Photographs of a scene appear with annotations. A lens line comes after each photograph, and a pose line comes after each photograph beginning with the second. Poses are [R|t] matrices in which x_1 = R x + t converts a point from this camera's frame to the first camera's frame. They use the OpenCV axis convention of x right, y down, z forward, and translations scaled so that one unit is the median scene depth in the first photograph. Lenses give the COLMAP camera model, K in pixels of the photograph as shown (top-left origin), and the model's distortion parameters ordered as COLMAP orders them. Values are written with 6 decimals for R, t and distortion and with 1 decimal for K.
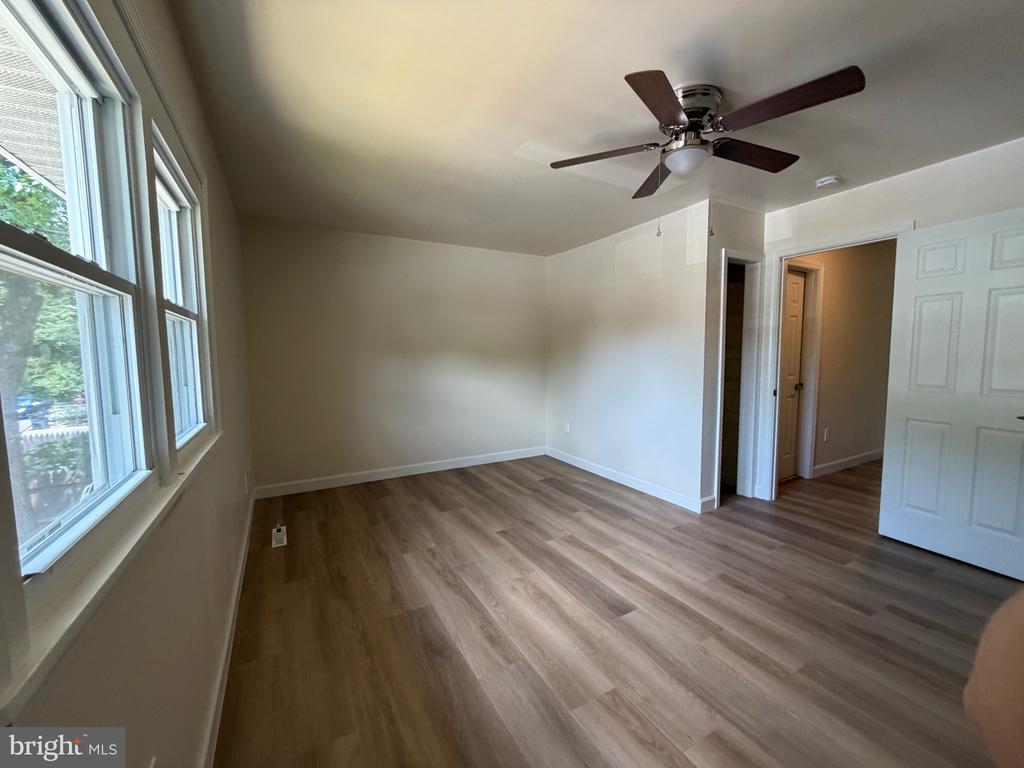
lens RADIAL K [[407.8, 0, 511.8], [0, 407.8, 382.8], [0, 0, 1]] dist [0.003701, 0.000567]
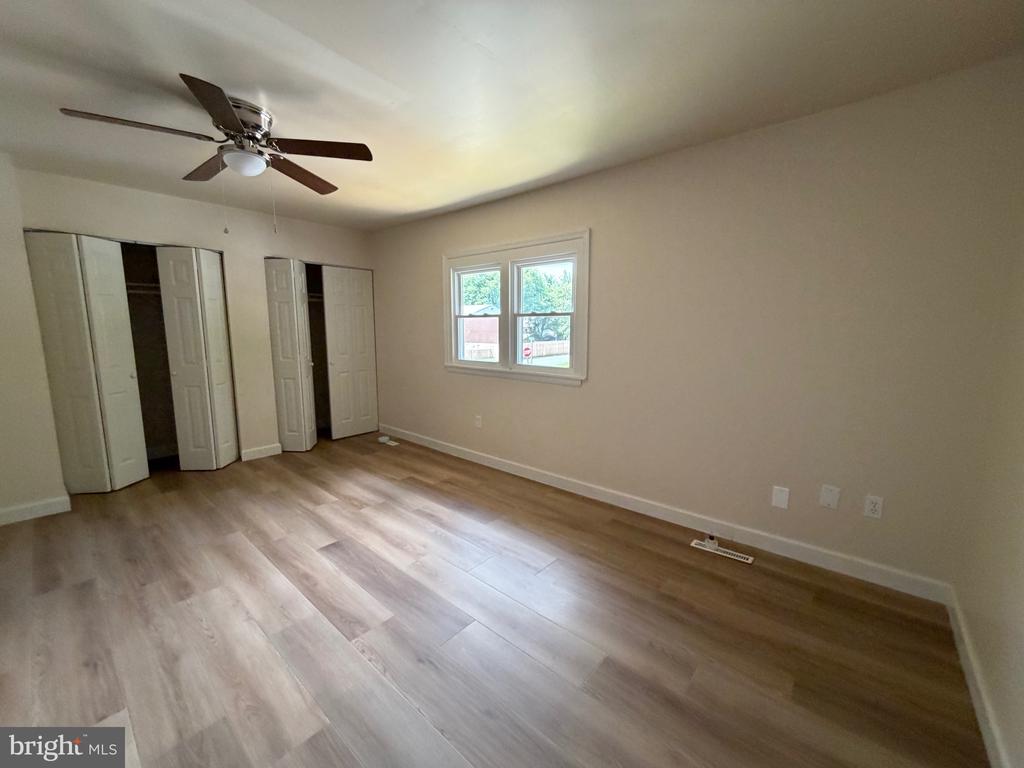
lens RADIAL K [[407.8, 0, 509.8], [0, 407.8, 383.9], [0, 0, 1]] dist [0.003701, 0.000567]
pose [[-0.942546, 0.057578, -0.329077, 0.124457], [-0.014815, 0.976862, 0.213355, -0.169407], [0.333748, 0.205973, -0.919885, 1.954812]]
